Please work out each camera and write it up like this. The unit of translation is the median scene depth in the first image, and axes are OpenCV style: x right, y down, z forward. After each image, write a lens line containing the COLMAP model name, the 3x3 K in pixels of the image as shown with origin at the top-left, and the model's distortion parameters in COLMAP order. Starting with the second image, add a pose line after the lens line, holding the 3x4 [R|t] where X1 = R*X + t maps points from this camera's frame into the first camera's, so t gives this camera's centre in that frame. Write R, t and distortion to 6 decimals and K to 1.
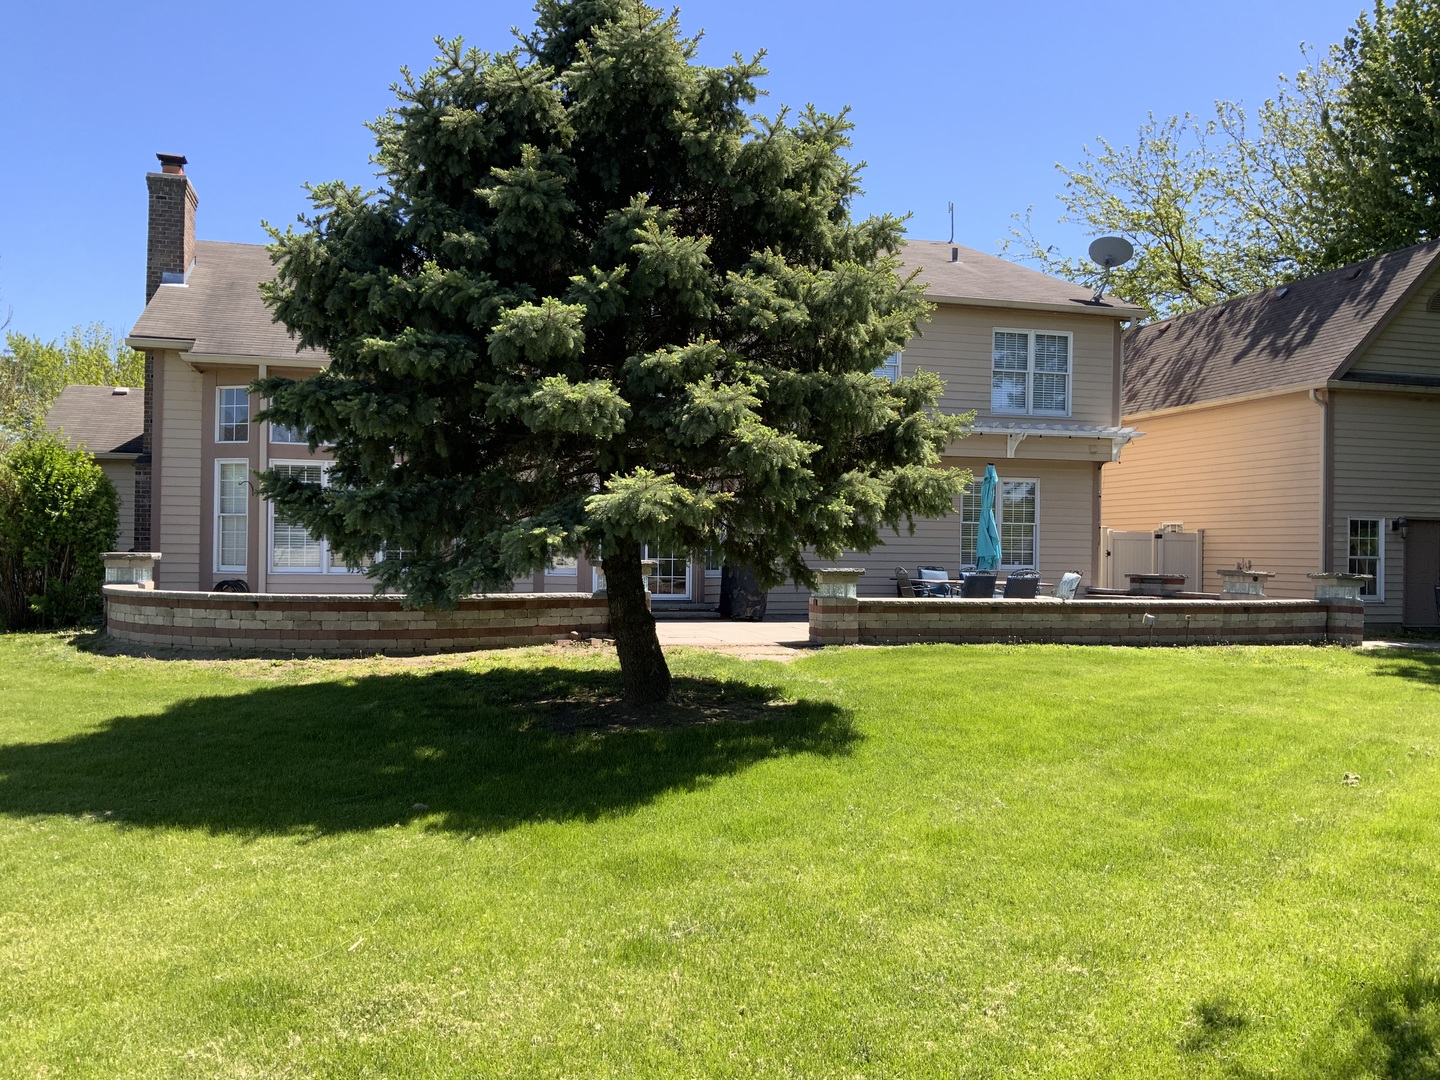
lens RADIAL K [[1219.5, 0, 720.0], [0, 1219.5, 540.0], [0, 0, 1]] dist [0.097332, -0.164102]
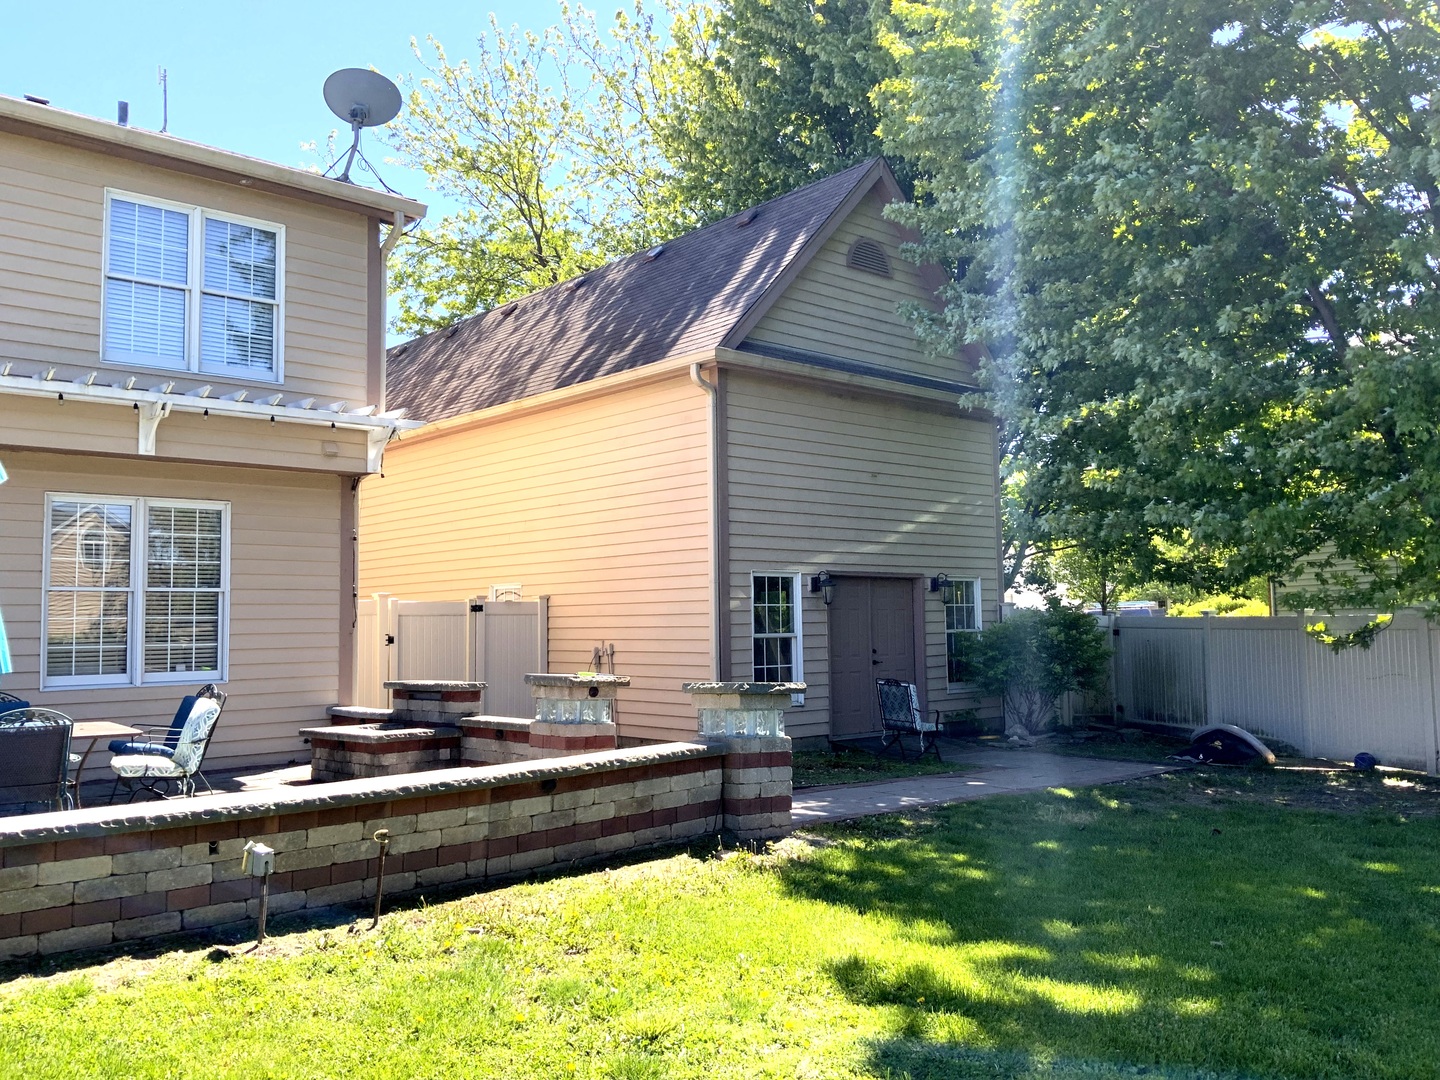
lens RADIAL K [[1197.9, 0, 728.6], [0, 1197.9, 528.7], [0, 0, 1]] dist [0.112757, -0.222145]
pose [[0.895889, 0.008889, 0.444188, 0.231105], [0.022132, 0.997666, -0.064602, -0.001254], [-0.443726, 0.067707, 0.893601, 0.467055]]
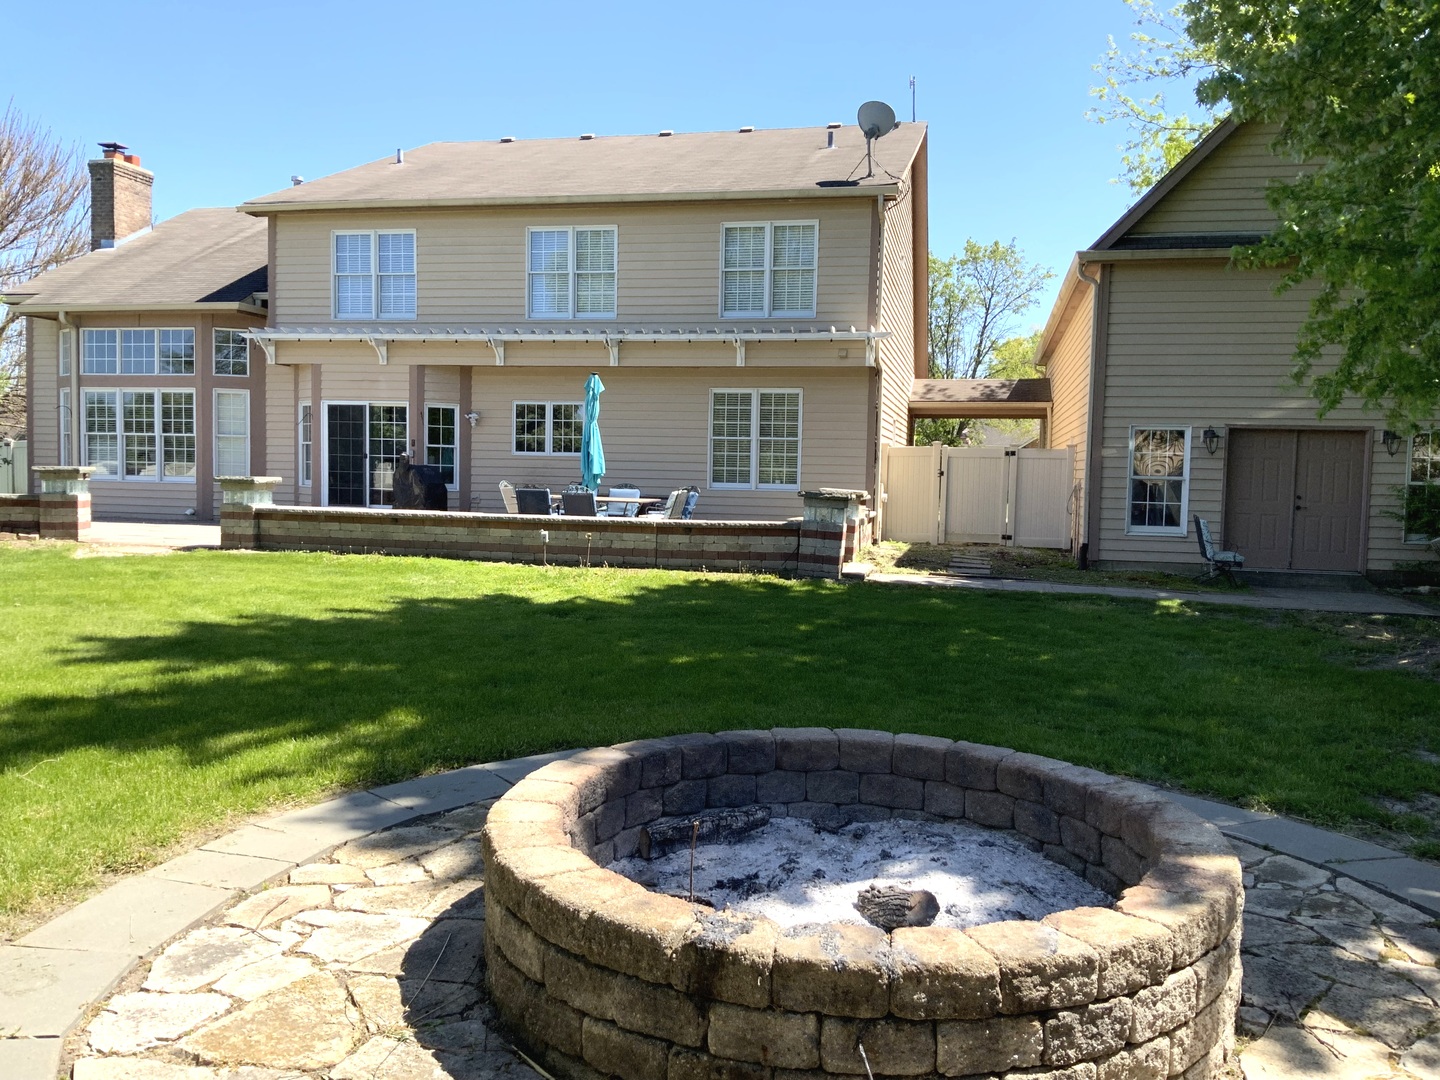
lens RADIAL K [[1216.3, 0, 695.2], [0, 1216.3, 542.6], [0, 0, 1]] dist [0.127684, -0.238826]
pose [[0.869386, 0.035188, -0.492879, 0.663558], [-0.005359, 0.998074, 0.061804, 0.008347], [0.494105, -0.051090, 0.867900, 0.185381]]
